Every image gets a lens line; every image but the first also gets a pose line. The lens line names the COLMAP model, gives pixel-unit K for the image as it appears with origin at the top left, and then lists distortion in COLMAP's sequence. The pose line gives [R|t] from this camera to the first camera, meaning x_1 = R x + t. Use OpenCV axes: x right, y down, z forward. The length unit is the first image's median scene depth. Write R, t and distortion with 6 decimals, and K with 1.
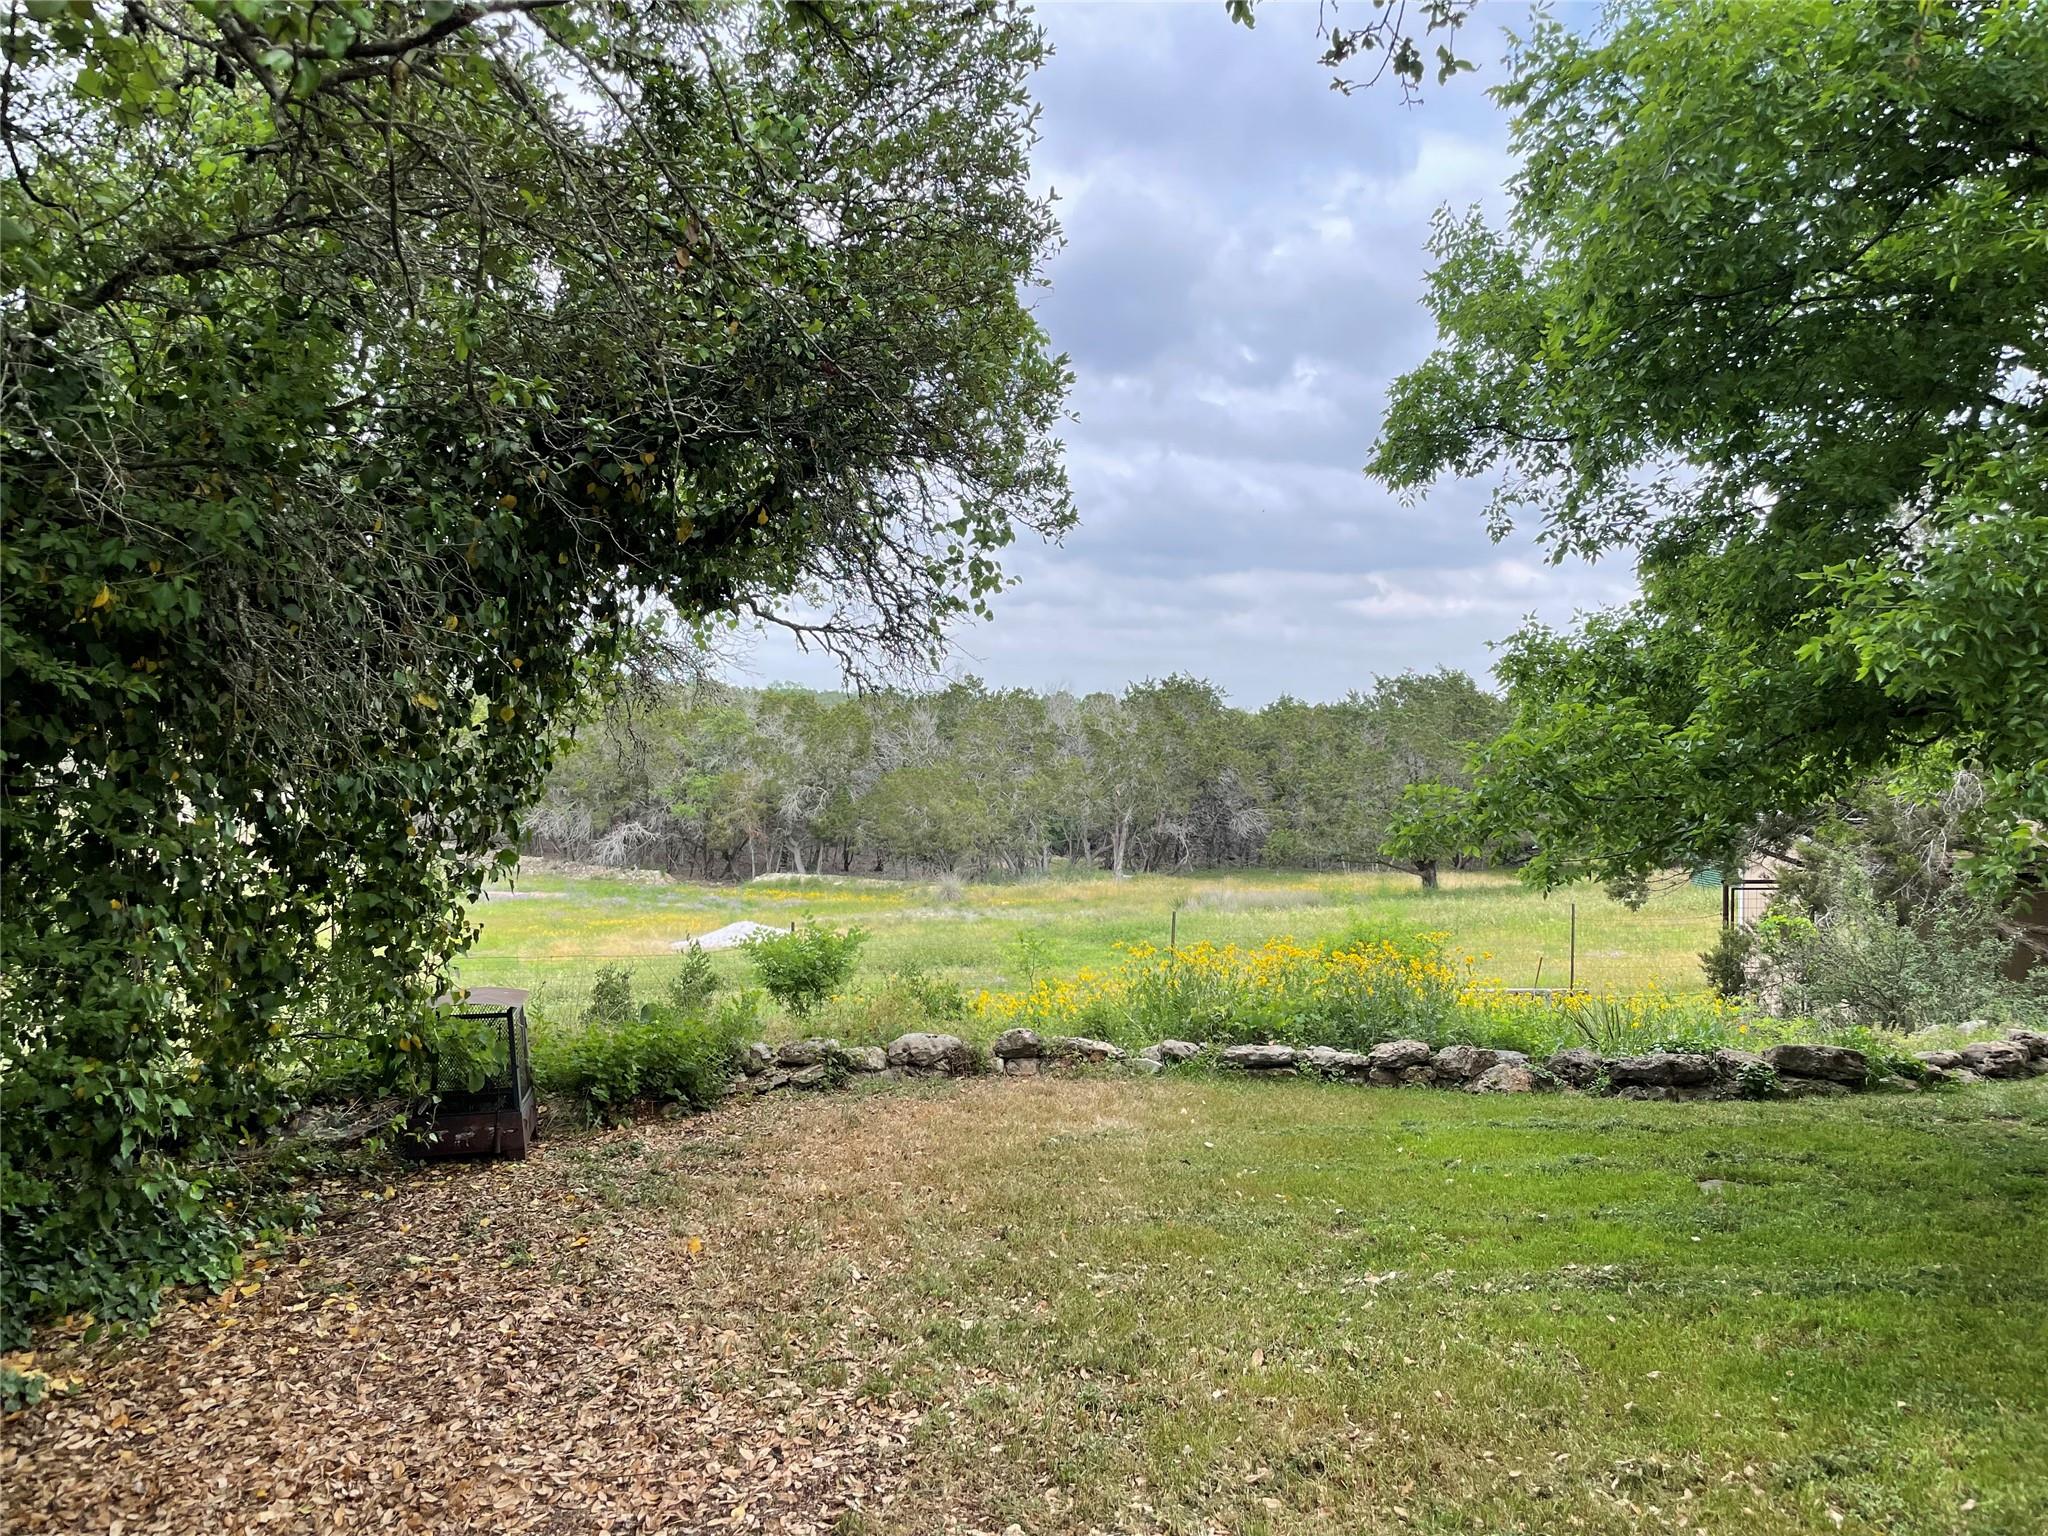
lens RADIAL K [[1513.9, 0, 1044.9], [0, 1513.9, 776.0], [0, 0, 1]] dist [0.062243, -0.041396]
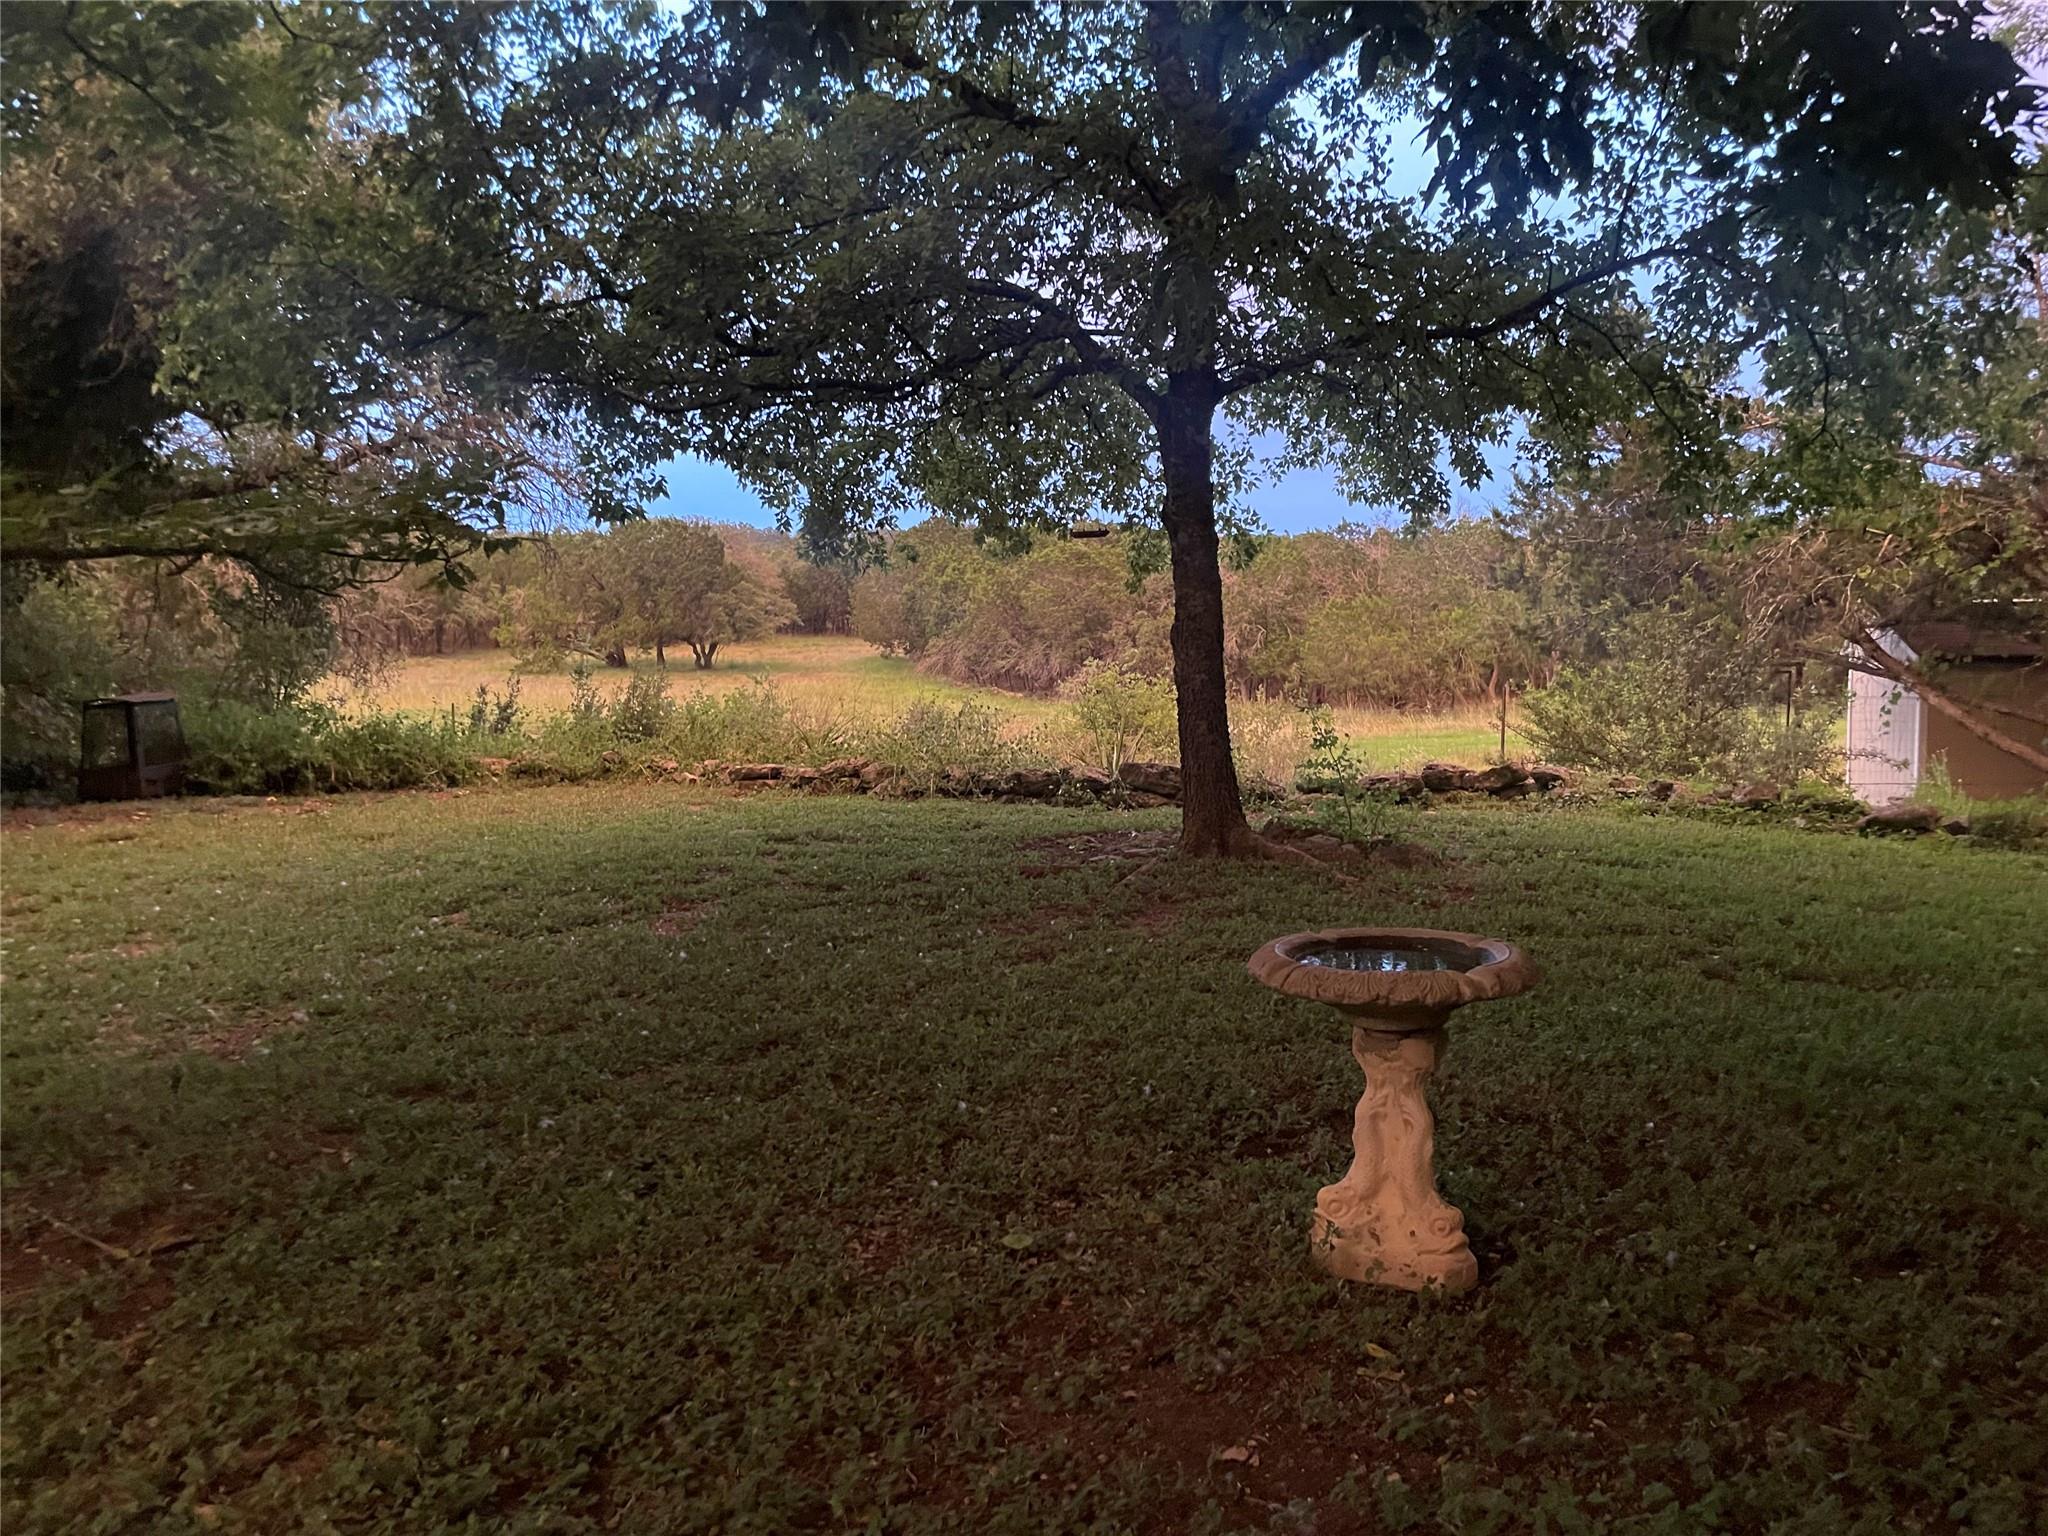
lens RADIAL K [[1513.9, 0, 1039.5], [0, 1513.9, 757.3], [0, 0, 1]] dist [0.062243, -0.041396]
pose [[0.914649, 0.012734, -0.404048, 0.844063], [0.020318, 0.996792, 0.077408, 0.085442], [0.403737, -0.079011, 0.911457, -0.010522]]
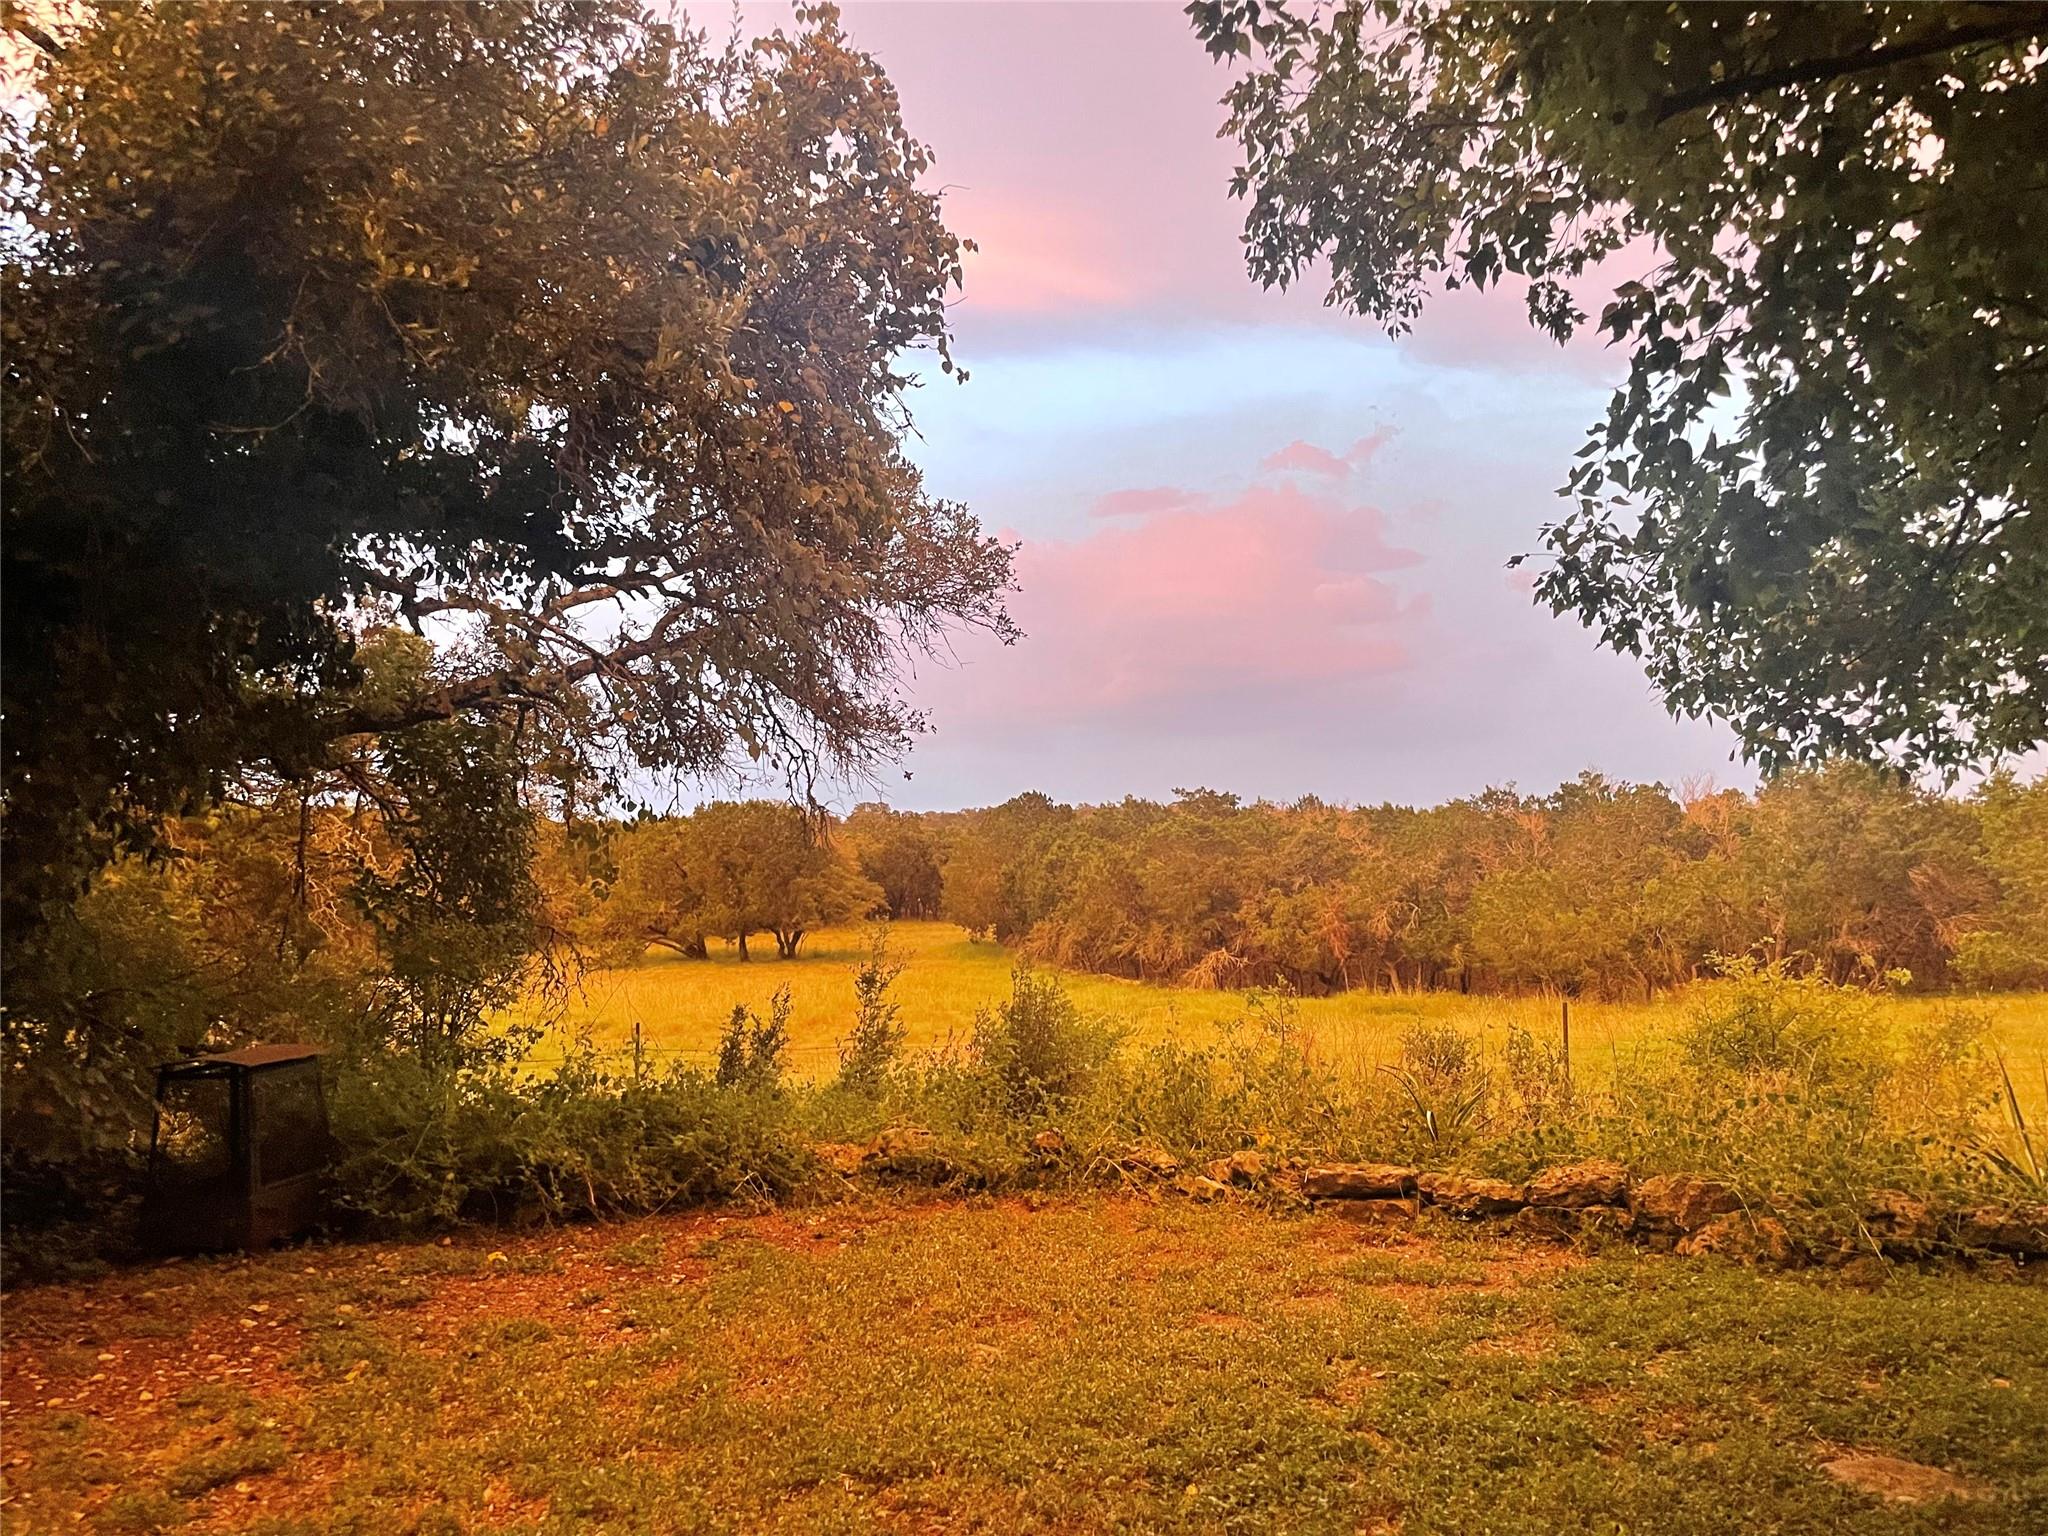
lens RADIAL K [[1513.9, 0, 1031.8], [0, 1513.9, 740.1], [0, 0, 1]] dist [0.062243, -0.041396]
pose [[0.900608, -0.082816, -0.426669, 0.310937], [0.034613, 0.992227, -0.119528, 0.071457], [0.433251, 0.092880, 0.896475, 0.338285]]
